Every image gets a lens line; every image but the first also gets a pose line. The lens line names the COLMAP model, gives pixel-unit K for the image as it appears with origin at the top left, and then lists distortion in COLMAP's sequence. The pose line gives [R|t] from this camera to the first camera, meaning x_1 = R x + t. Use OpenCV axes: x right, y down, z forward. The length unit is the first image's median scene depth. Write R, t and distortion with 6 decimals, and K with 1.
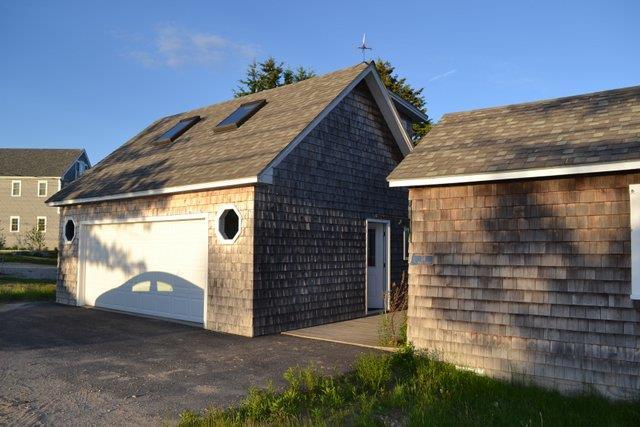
lens RADIAL K [[515.5, 0, 315.6], [0, 515.5, 211.3], [0, 0, 1]] dist [-0.078503, -0.000847]
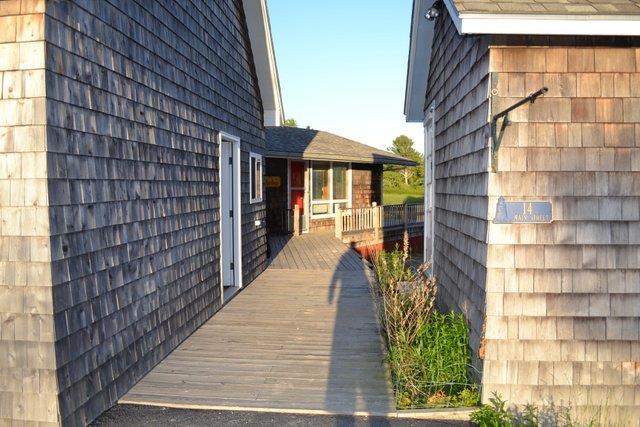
lens RADIAL K [[515.5, 0, 315.6], [0, 515.5, 211.3], [0, 0, 1]] dist [-0.078503, -0.000847]
pose [[0.832835, -0.037997, 0.552216, -0.177593], [-0.031375, 0.992797, 0.115631, 0.049027], [-0.552632, -0.113627, 0.825644, 0.726487]]
